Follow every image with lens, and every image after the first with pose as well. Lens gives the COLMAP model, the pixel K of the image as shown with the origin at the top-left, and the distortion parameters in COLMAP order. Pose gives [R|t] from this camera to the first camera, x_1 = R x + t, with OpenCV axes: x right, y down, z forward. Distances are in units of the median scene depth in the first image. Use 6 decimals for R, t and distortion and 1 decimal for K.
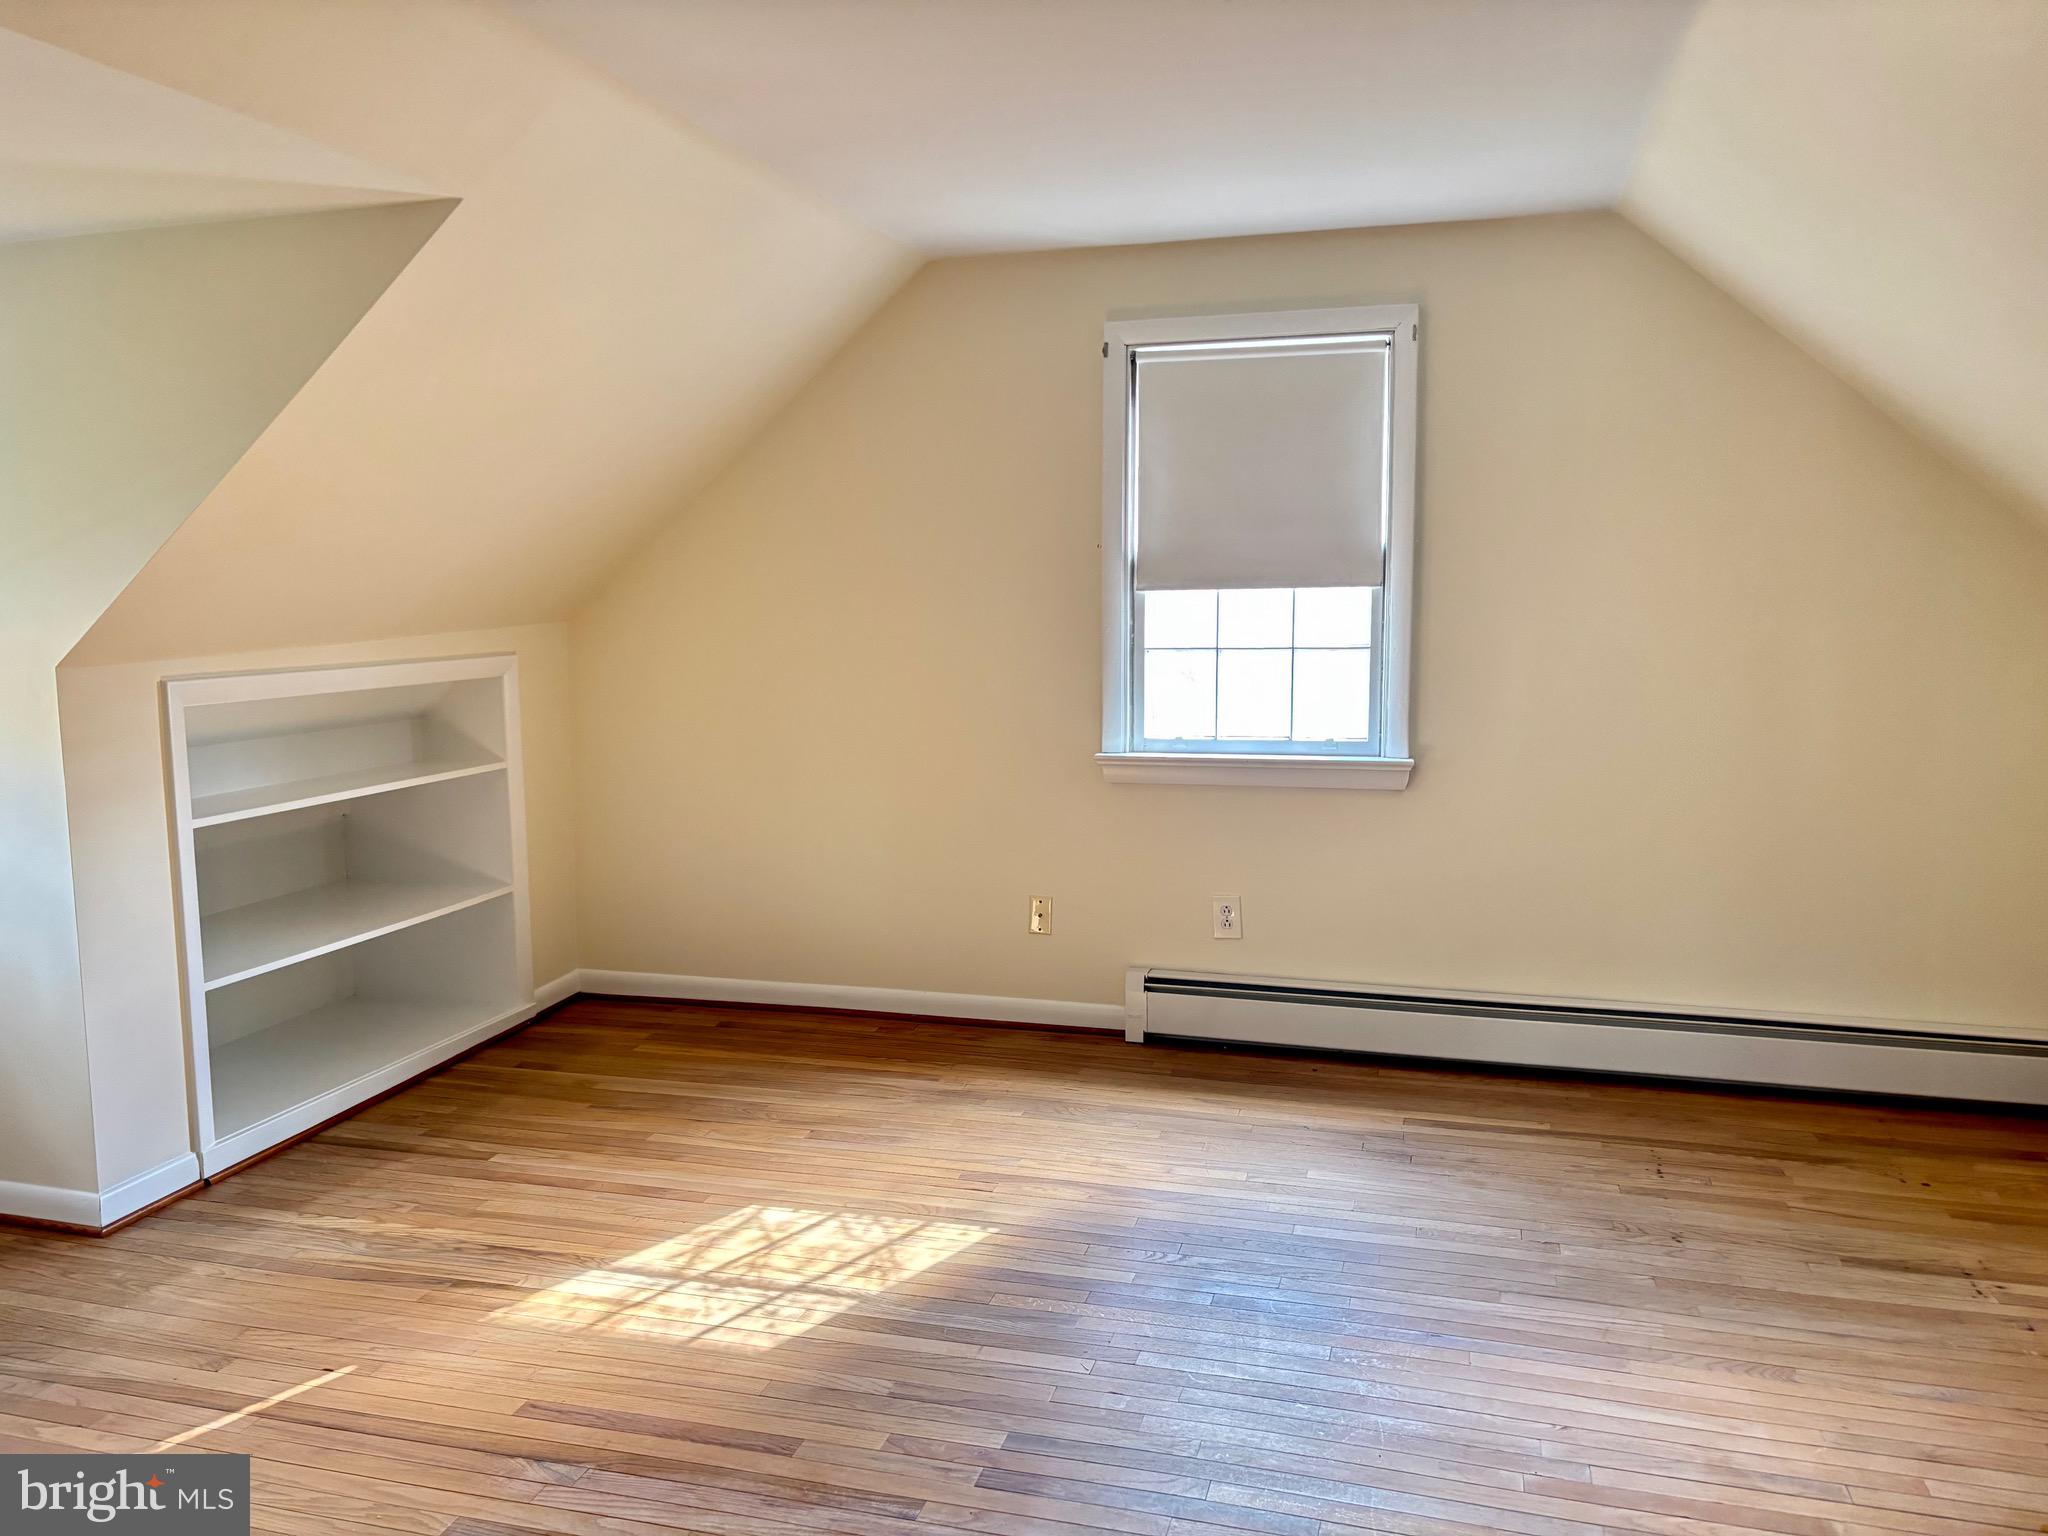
lens RADIAL K [[1558.4, 0, 1024.0], [0, 1558.4, 768.0], [0, 0, 1]] dist [-0.000666, -0.001537]
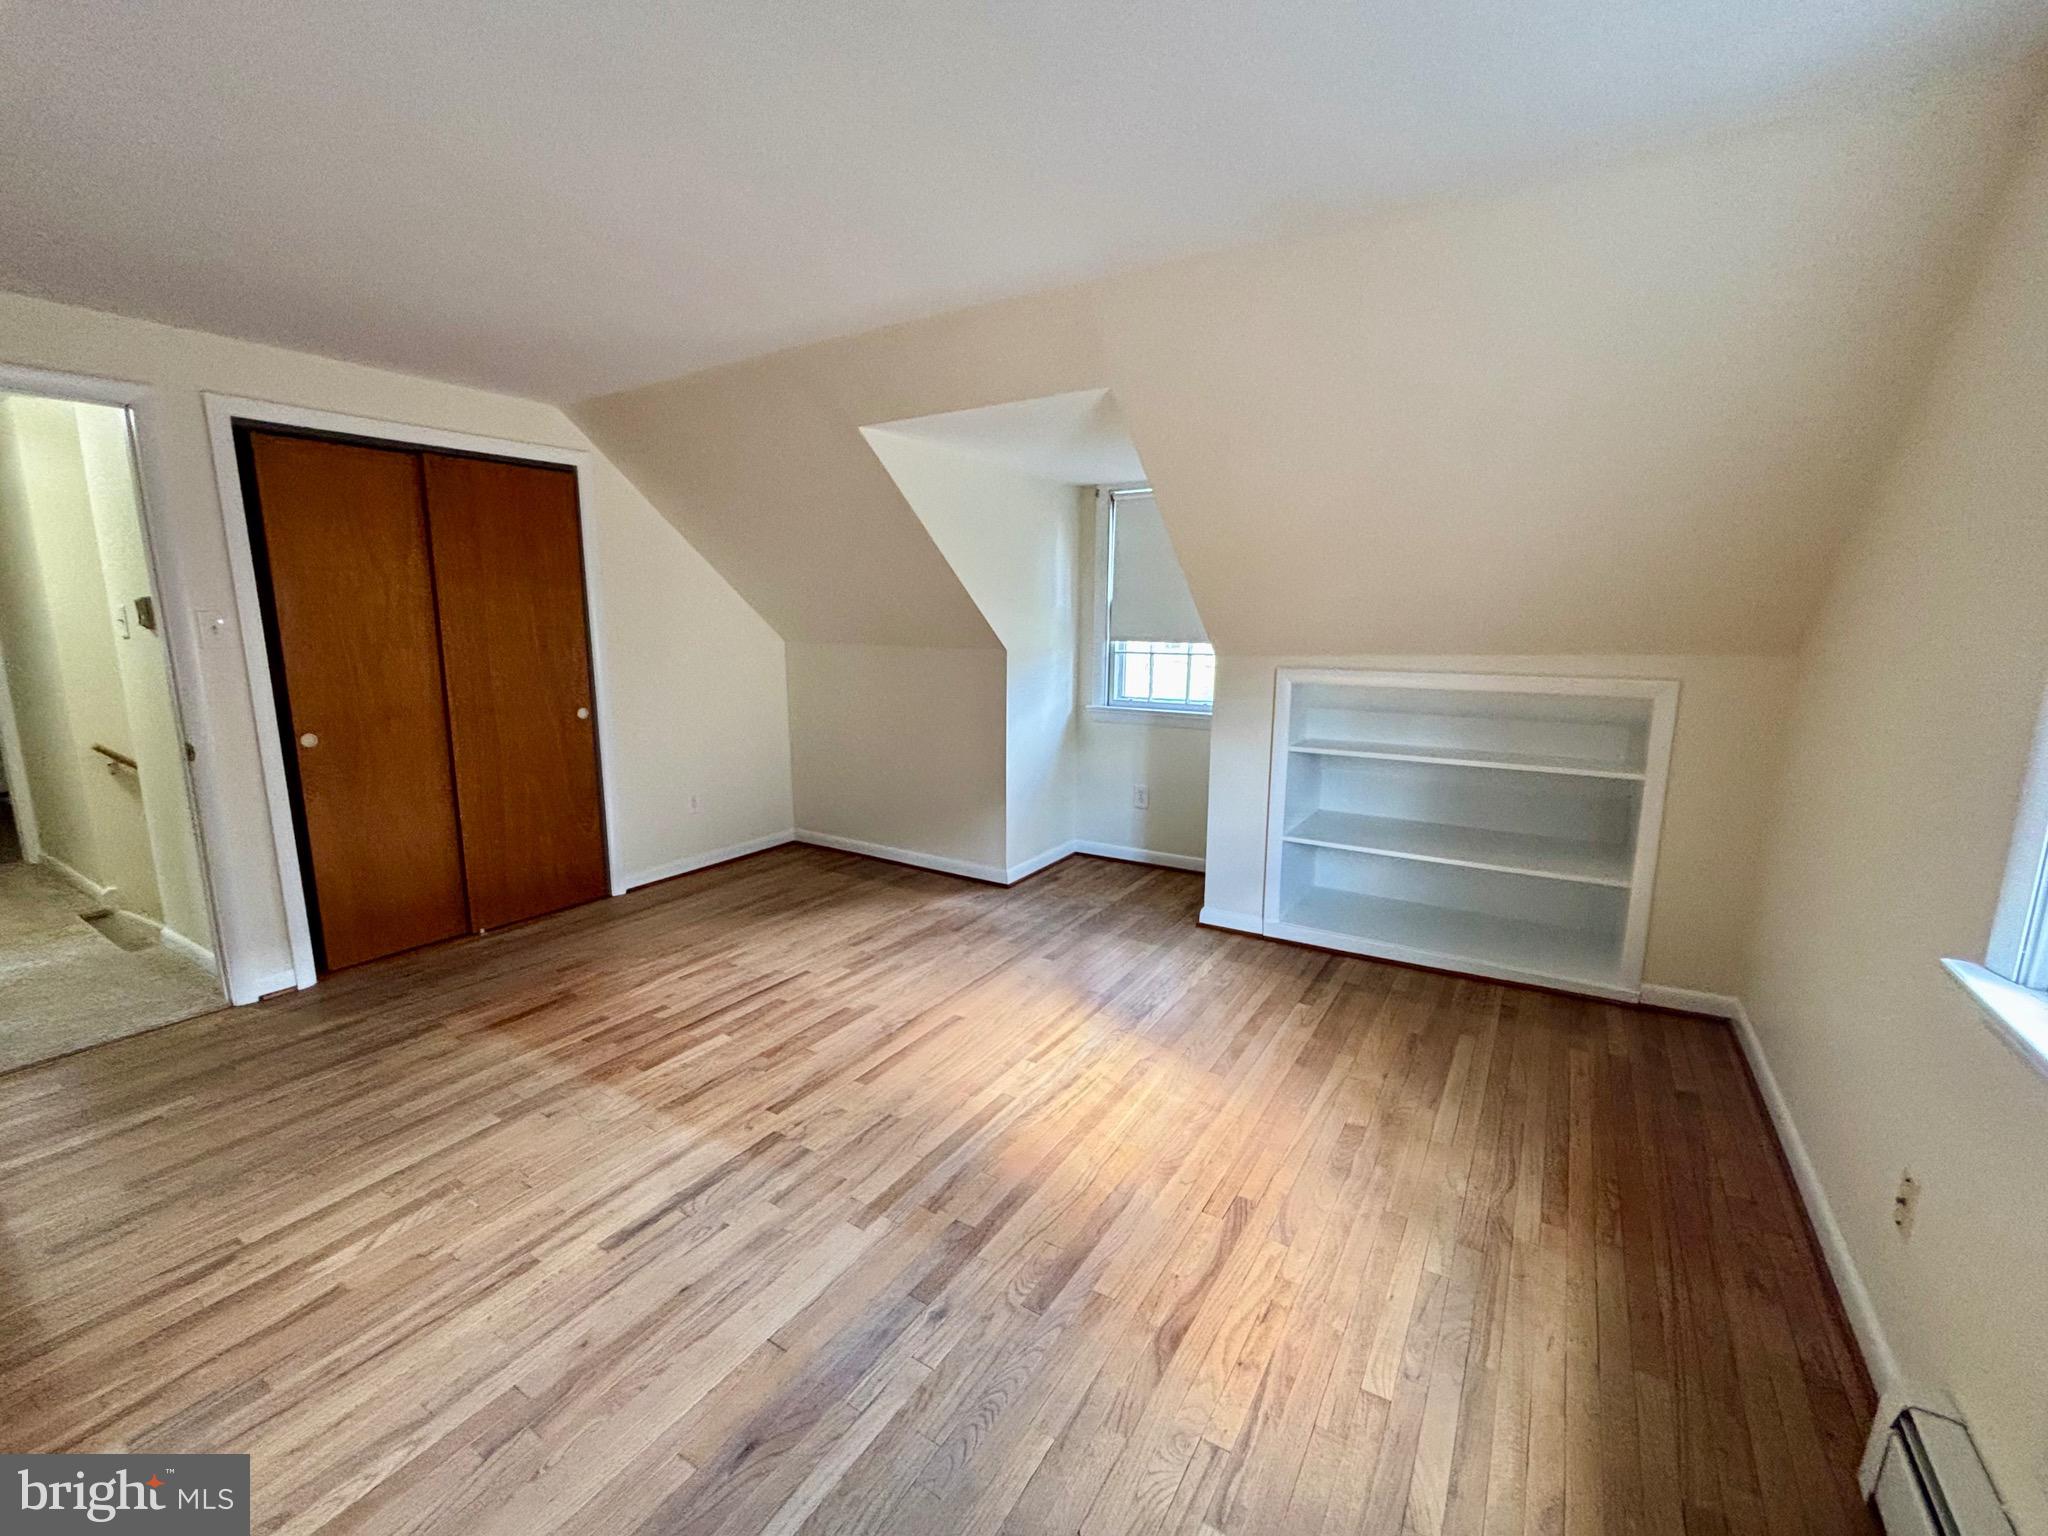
lens RADIAL K [[837.8, 0, 1024.0], [0, 837.8, 768.0], [0, 0, 1]] dist [0.012125, 0.000246]
pose [[-0.291845, 0.173963, -0.940512, 0.429958], [-0.105140, 0.971526, 0.212325, -0.105762], [0.950669, 0.160852, -0.265245, 0.879152]]
